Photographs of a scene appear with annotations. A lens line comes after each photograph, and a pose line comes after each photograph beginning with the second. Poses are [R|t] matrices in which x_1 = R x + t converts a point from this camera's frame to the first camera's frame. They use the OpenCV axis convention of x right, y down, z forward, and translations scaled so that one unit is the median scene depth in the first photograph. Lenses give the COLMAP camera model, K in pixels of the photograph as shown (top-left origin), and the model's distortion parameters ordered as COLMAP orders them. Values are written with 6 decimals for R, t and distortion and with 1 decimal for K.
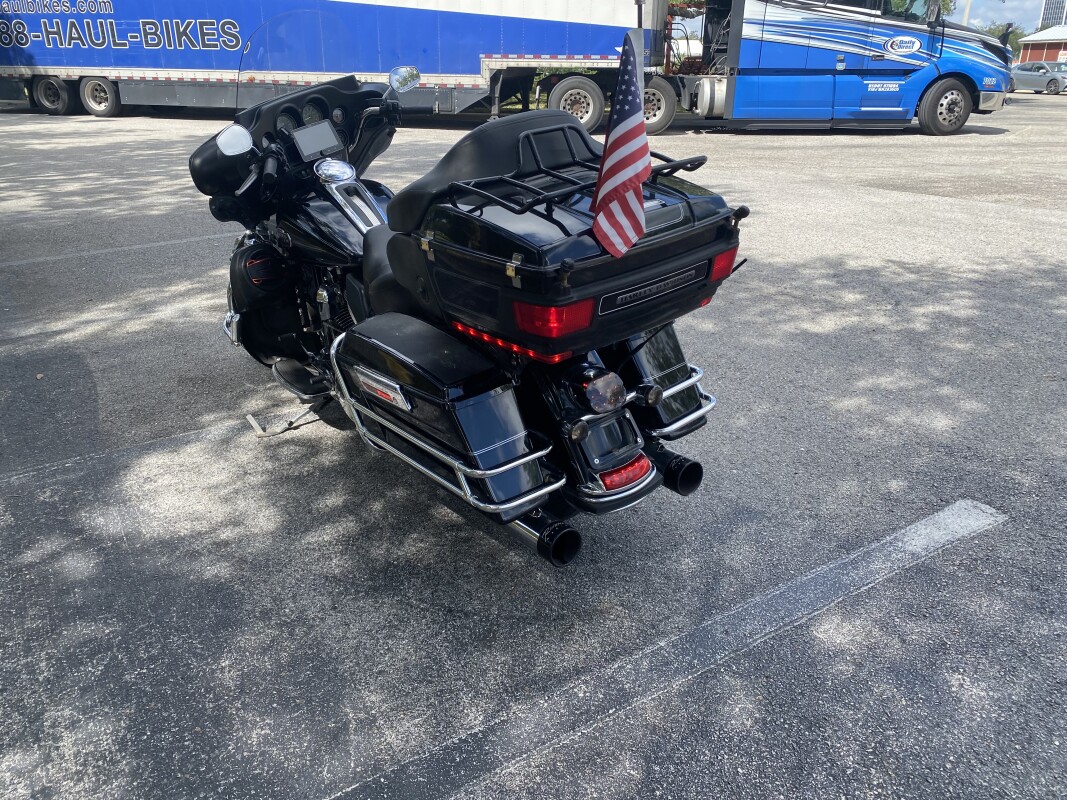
lens RADIAL K [[808.6, 0, 533.5], [0, 808.6, 400.0], [0, 0, 1]] dist [0.002524, 0.004468]
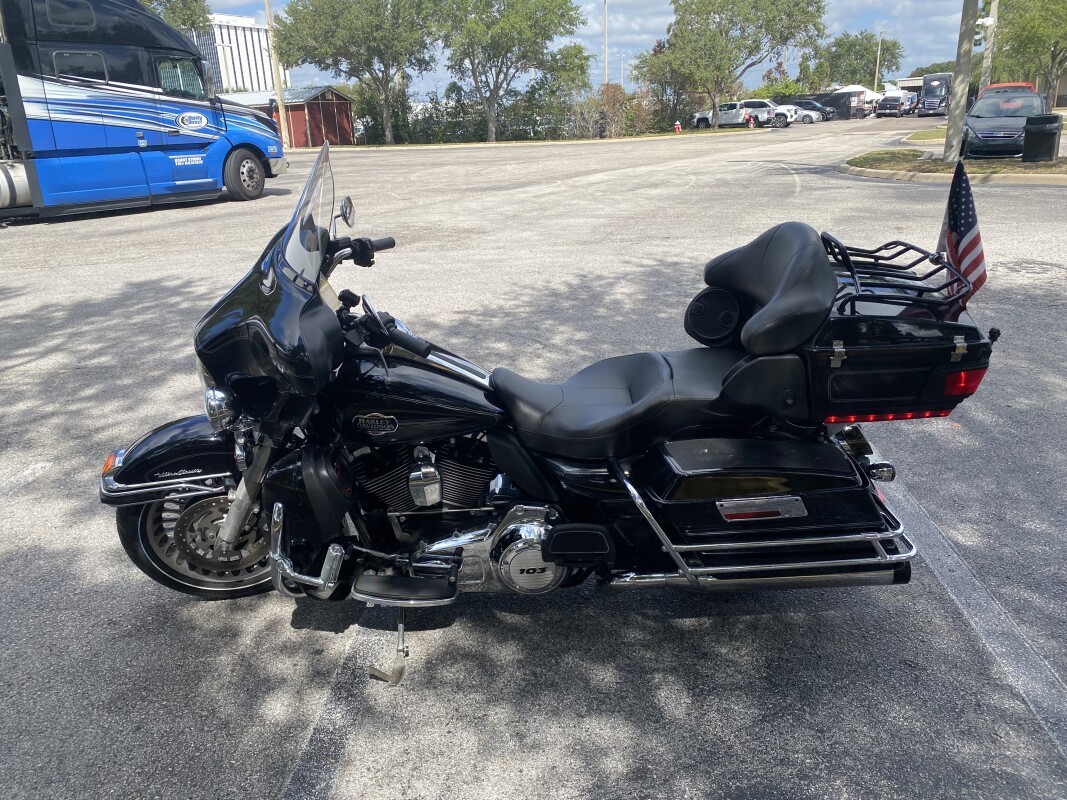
lens RADIAL K [[808.6, 0, 533.5], [0, 808.6, 400.0], [0, 0, 1]] dist [0.002524, 0.004468]
pose [[0.610709, -0.287283, 0.737905, -0.143639], [0.338556, 0.937131, 0.084648, -0.043474], [-0.715831, 0.198127, 0.669575, 0.066095]]
